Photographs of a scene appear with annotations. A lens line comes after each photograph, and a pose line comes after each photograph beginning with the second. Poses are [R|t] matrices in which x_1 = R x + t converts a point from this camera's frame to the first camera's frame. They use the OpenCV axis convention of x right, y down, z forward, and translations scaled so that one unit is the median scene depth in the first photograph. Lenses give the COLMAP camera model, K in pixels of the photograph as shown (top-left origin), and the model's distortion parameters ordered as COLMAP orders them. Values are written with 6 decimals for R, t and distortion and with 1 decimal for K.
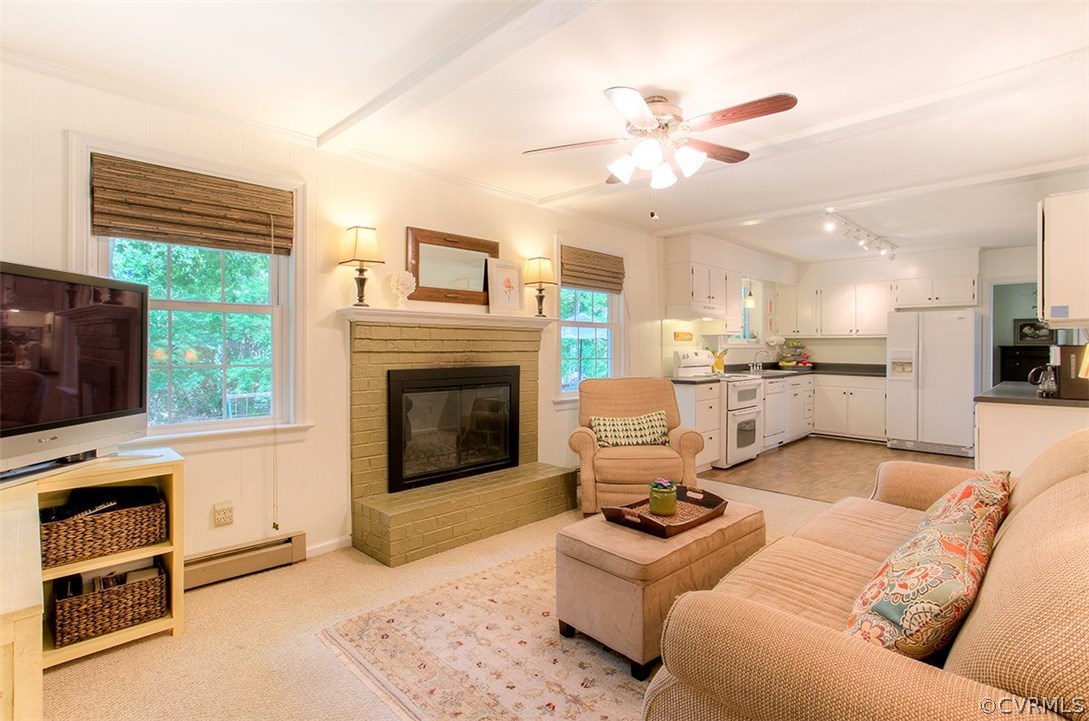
lens RADIAL K [[527.3, 0, 535.6], [0, 527.3, 355.7], [0, 0, 1]] dist [-0.063400, 0.025767]
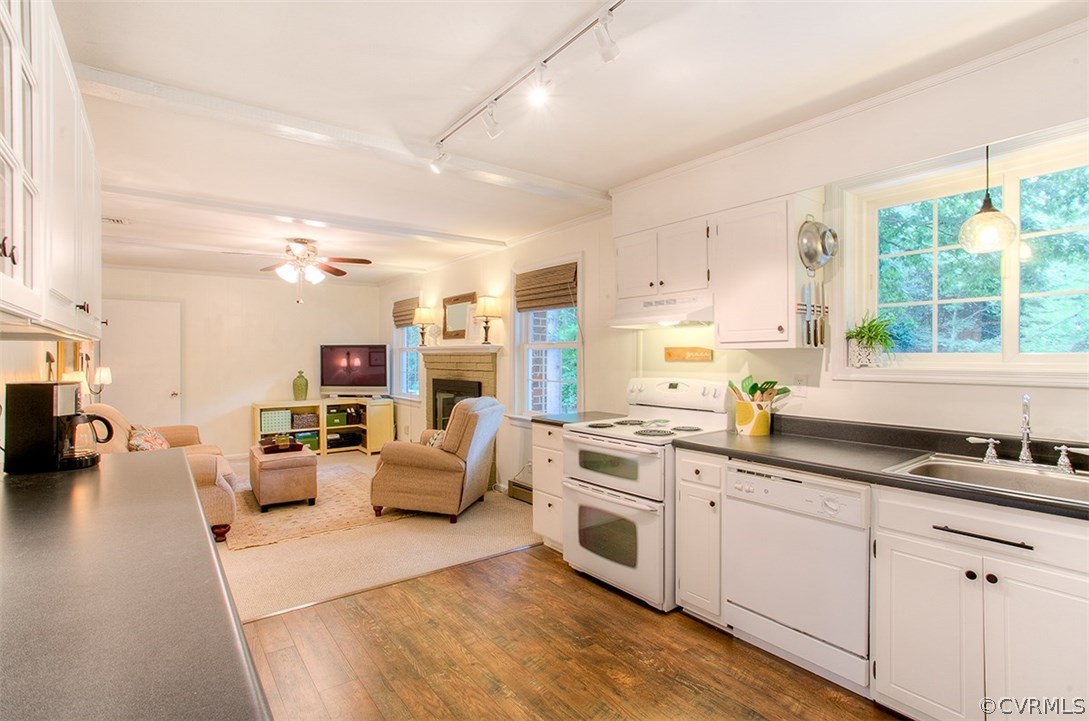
lens RADIAL K [[527.3, 0, 535.6], [0, 527.3, 355.7], [0, 0, 1]] dist [-0.063400, 0.025767]
pose [[-0.143514, -0.002702, -0.989645, 0.919795], [-0.014268, 0.999898, -0.000661, -0.034285], [0.989545, 0.014025, -0.143538, 0.975119]]
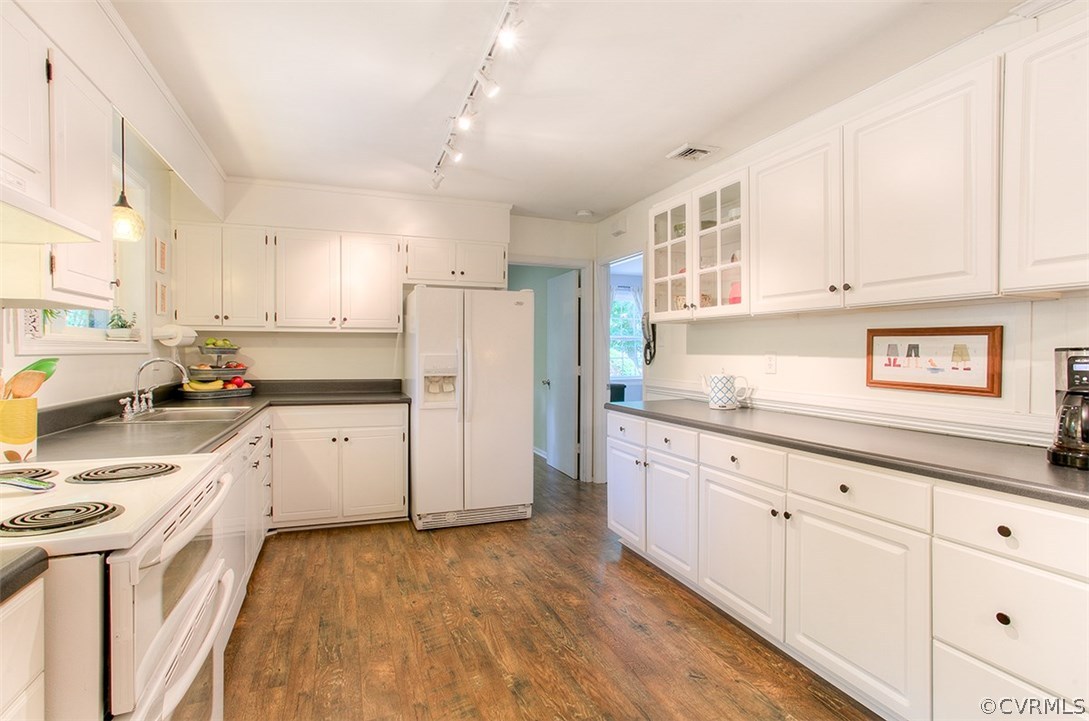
lens RADIAL K [[527.3, 0, 535.6], [0, 527.3, 355.7], [0, 0, 1]] dist [-0.063400, 0.025767]
pose [[0.402294, -0.010644, 0.915449, 0.254521], [0.015942, 0.999862, 0.004619, -0.012410], [-0.915372, 0.012736, 0.402409, 0.749090]]
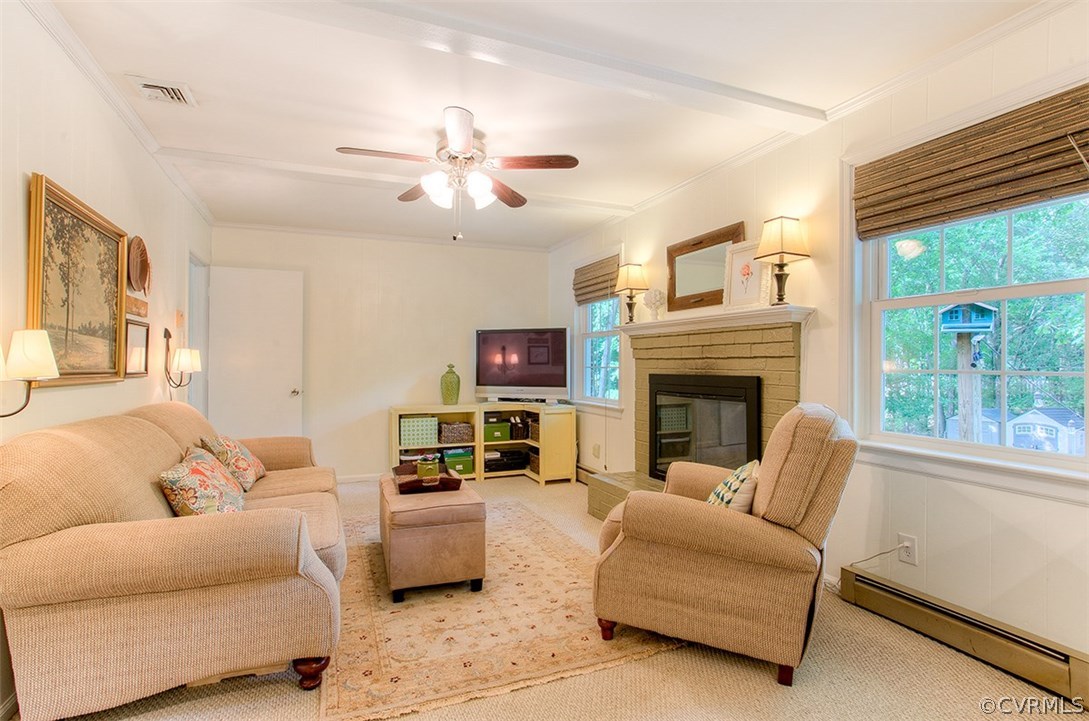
lens RADIAL K [[527.3, 0, 535.6], [0, 527.3, 355.7], [0, 0, 1]] dist [-0.063400, 0.025767]
pose [[-0.381170, -0.018700, -0.924316, 0.558693], [-0.018180, 0.999754, -0.012729, 0.003850], [0.924326, 0.011952, -0.381416, 0.725928]]
